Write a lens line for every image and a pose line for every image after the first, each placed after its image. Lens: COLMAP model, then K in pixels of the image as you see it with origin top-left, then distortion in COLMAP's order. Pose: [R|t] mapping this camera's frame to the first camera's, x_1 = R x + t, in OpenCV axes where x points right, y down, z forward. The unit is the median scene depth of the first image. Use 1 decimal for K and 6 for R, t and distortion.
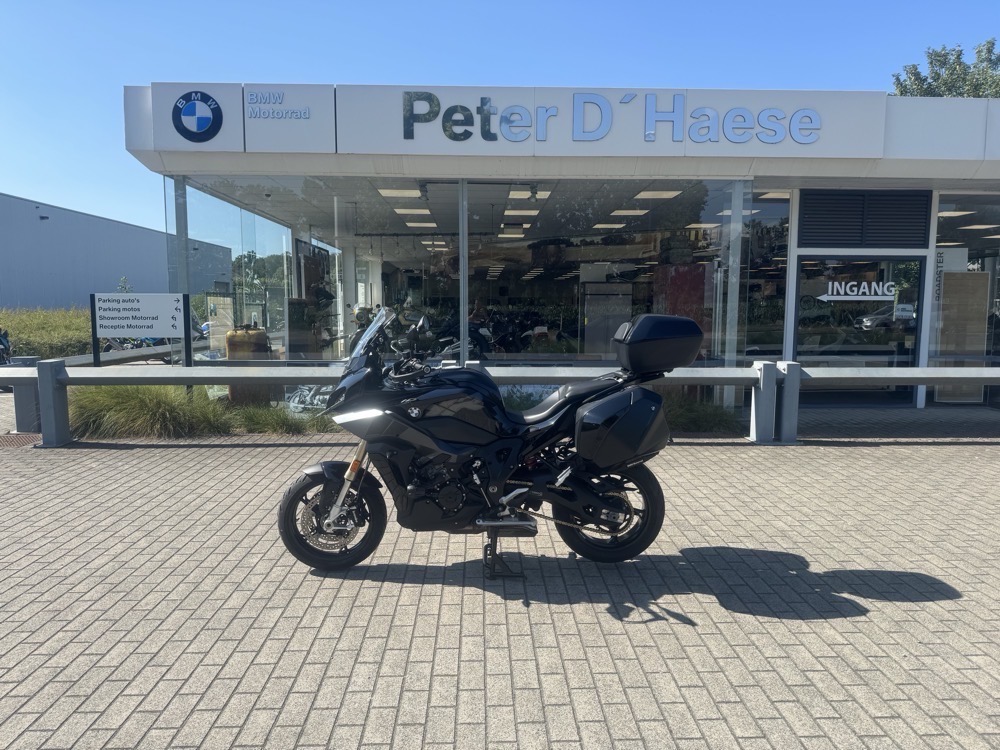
lens RADIAL K [[693.6, 0, 499.4], [0, 693.6, 377.4], [0, 0, 1]] dist [0.167944, -0.342455]
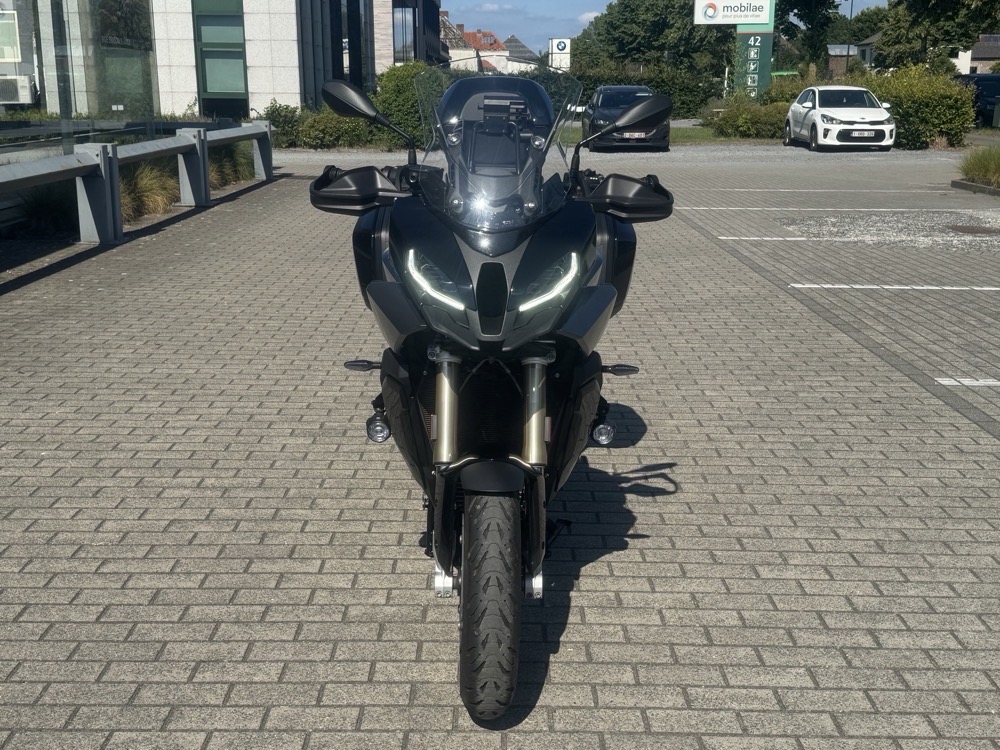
lens RADIAL K [[1176.1, 0, 502.2], [0, 1176.1, 375.6], [0, 0, 1]] dist [0.215989, -0.523630]
pose [[0.024674, -0.239666, 0.970542, -0.827558], [0.099548, 0.966601, 0.236162, -0.077330], [-0.994727, 0.090789, 0.047709, 0.884852]]
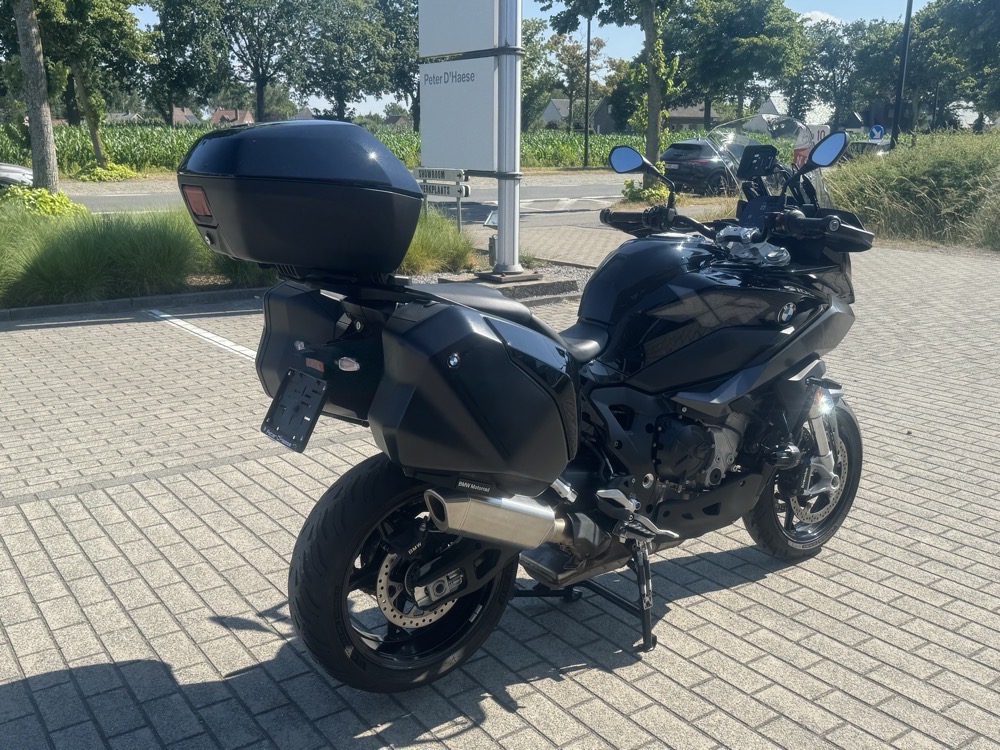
lens RADIAL K [[949.1, 0, 497.0], [0, 949.1, 368.7], [0, 0, 1]] dist [0.136290, -0.276147]
pose [[-0.834485, 0.120920, -0.537599, 0.397968], [-0.062629, 0.948489, 0.310556, -0.121868], [0.547460, 0.292824, -0.783927, 1.387386]]
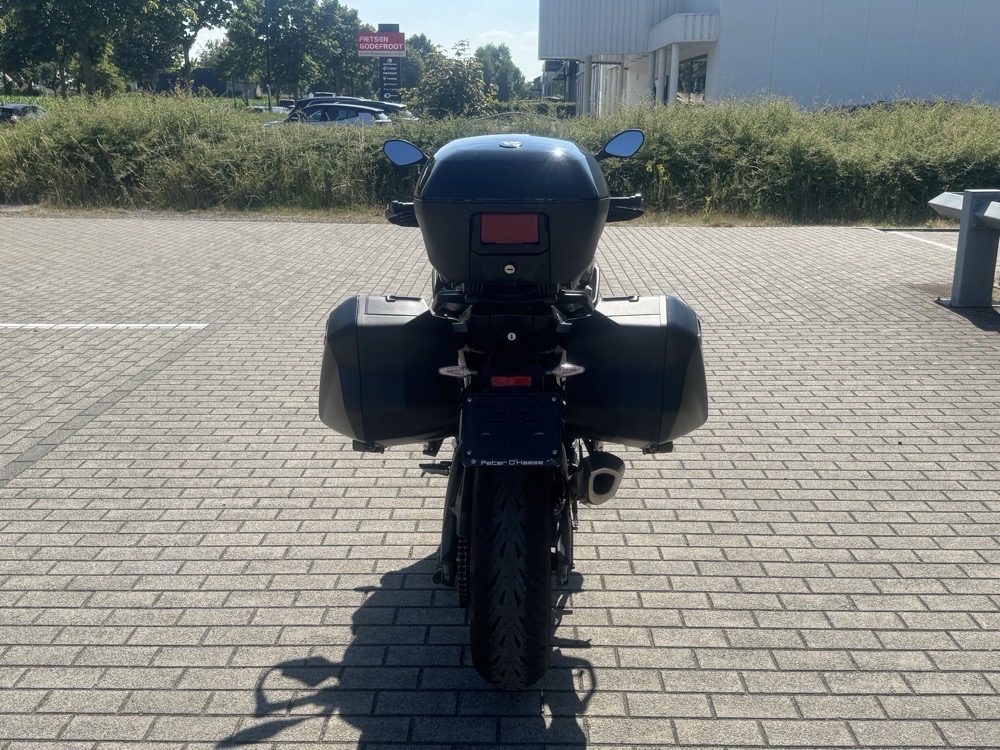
lens RADIAL K [[945.0, 0, 500.0], [0, 945.0, 377.5], [0, 0, 1]] dist [0.180694, -0.385851]
pose [[-0.048074, 0.268193, -0.962165, 0.689049], [-0.107583, 0.956285, 0.271929, -0.096855], [0.993033, 0.116586, -0.017119, 0.930957]]
